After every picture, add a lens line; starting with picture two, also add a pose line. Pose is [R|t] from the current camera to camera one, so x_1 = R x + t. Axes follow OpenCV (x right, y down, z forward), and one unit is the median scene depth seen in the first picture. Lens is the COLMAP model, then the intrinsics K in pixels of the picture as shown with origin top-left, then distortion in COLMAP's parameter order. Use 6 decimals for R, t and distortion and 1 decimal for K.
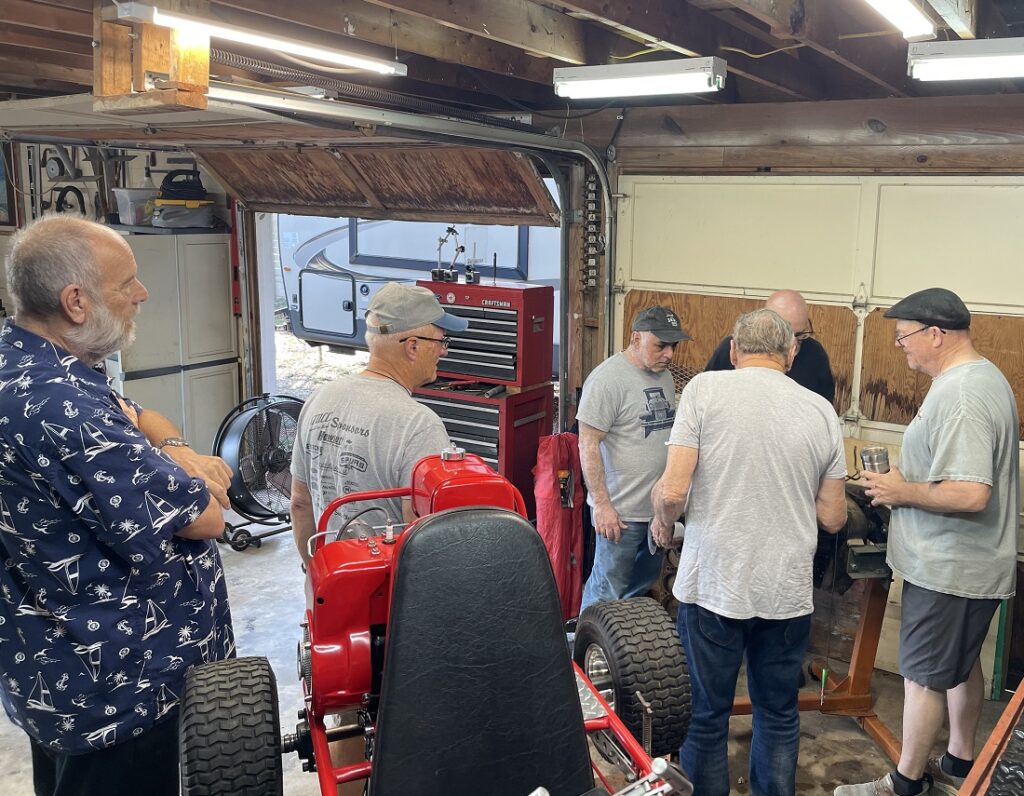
lens RADIAL K [[888.8, 0, 590.0], [0, 888.8, 362.2], [0, 0, 1]] dist [0.063543, -0.093012]
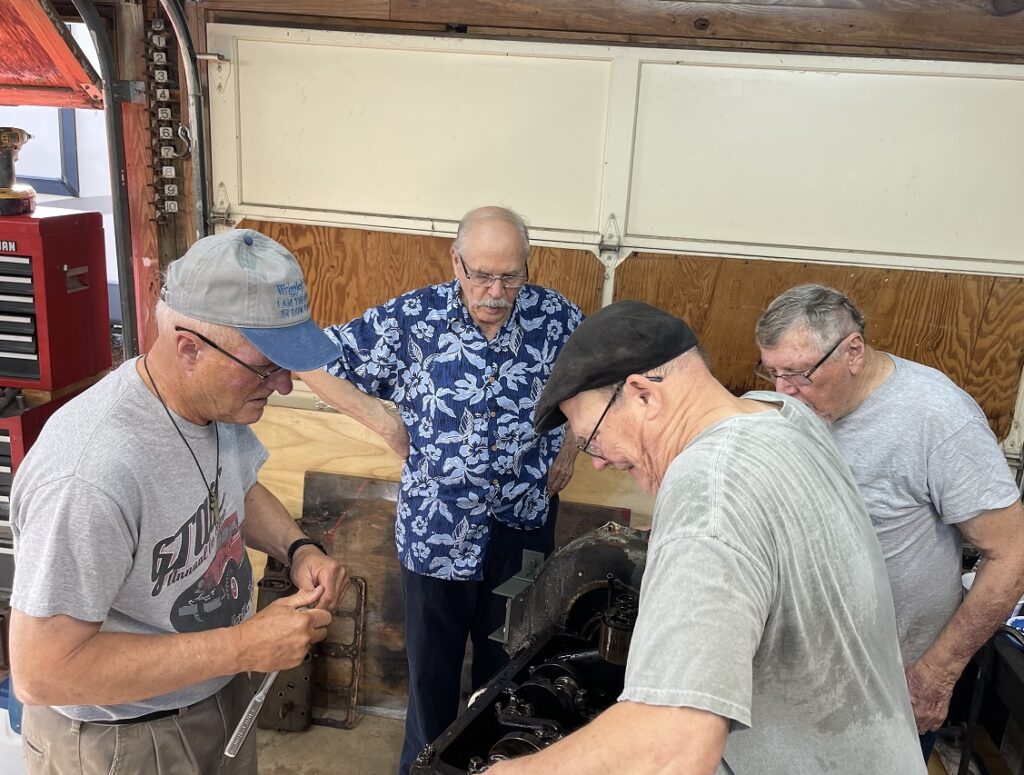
lens RADIAL K [[846.1, 0, 537.4], [0, 846.1, 365.4], [0, 0, 1]] dist [0.073598, -0.102247]
pose [[0.923833, -0.063733, 0.377454, 0.005853], [0.024550, 0.993877, 0.107729, -0.040210], [-0.382008, -0.090257, 0.919741, 0.372259]]
